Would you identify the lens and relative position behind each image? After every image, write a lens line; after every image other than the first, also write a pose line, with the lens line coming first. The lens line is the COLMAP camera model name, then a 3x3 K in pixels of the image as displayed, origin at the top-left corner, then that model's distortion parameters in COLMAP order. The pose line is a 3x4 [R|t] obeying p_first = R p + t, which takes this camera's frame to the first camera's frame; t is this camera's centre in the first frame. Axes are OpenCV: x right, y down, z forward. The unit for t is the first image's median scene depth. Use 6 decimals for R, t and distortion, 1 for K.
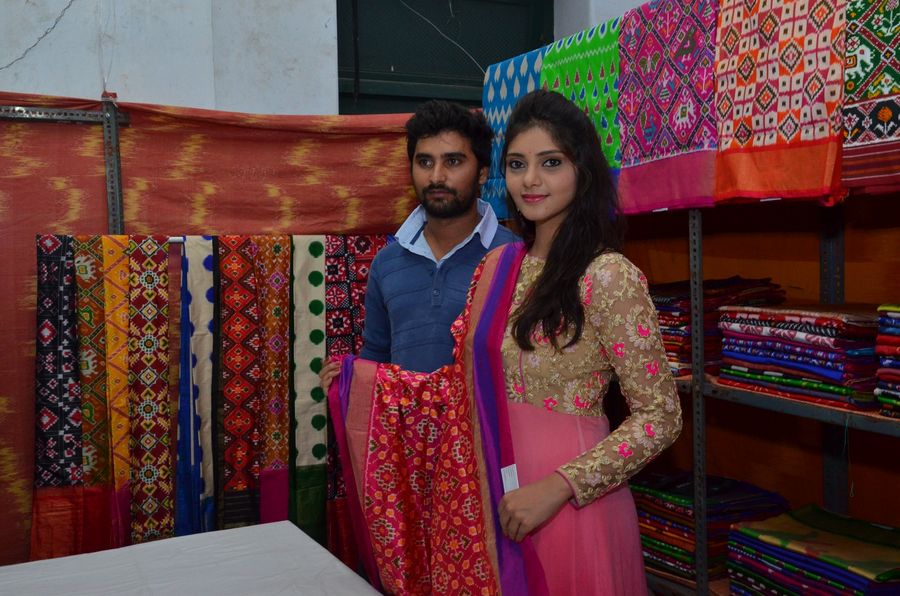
lens RADIAL K [[1005.6, 0, 443.3], [0, 1005.6, 295.0], [0, 0, 1]] dist [0.053772, 0.000000]
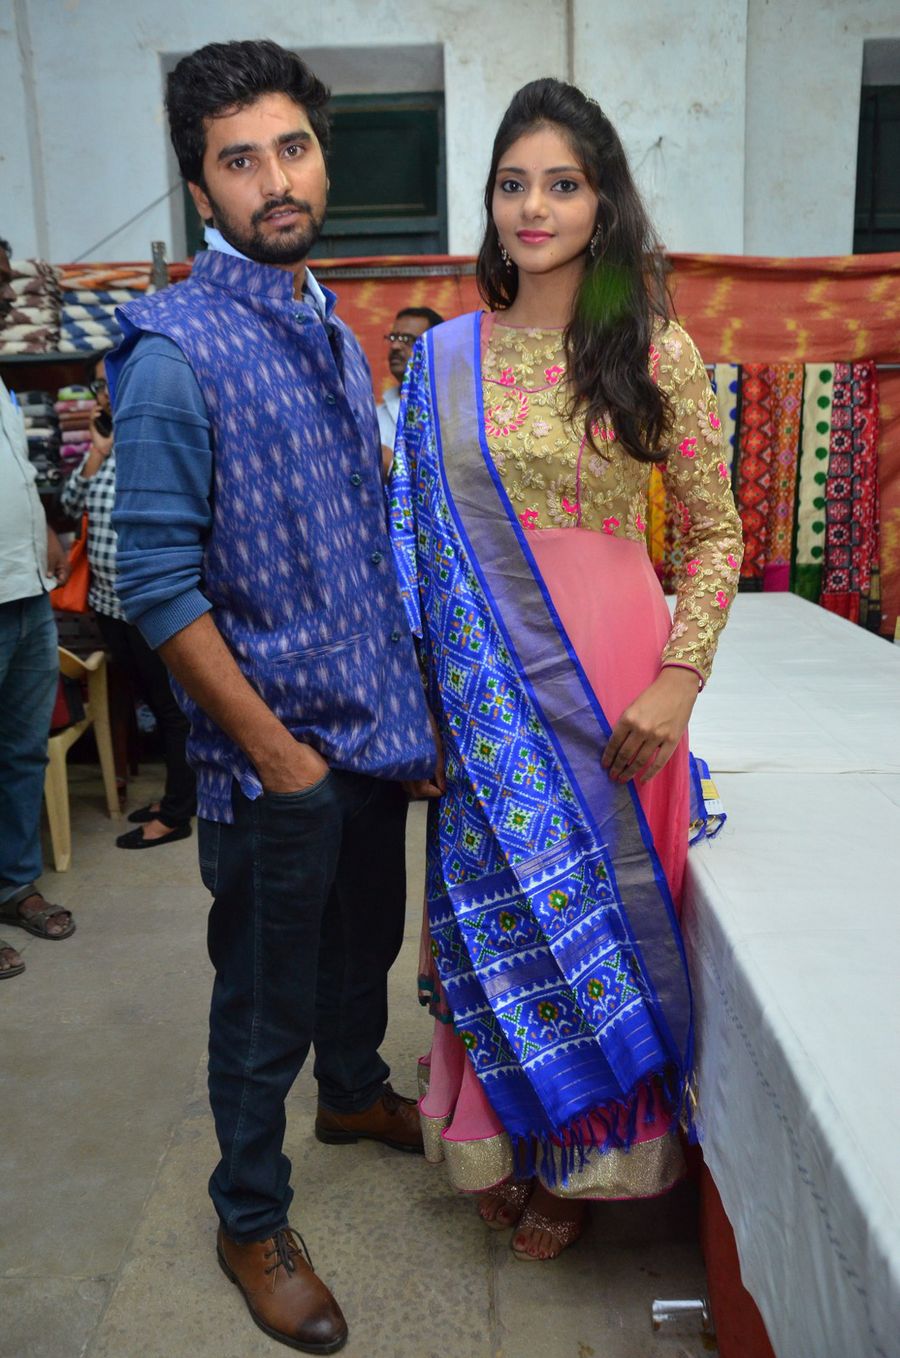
lens RADIAL K [[1106.8, 0, 463.8], [0, 1106.8, 685.6], [0, 0, 1]] dist [-0.111491, 0.073058]
pose [[0.909159, 0.098856, -0.404545, 0.050357], [-0.016104, 0.979036, 0.203048, 0.079937], [0.416137, -0.178088, 0.891692, -0.493187]]
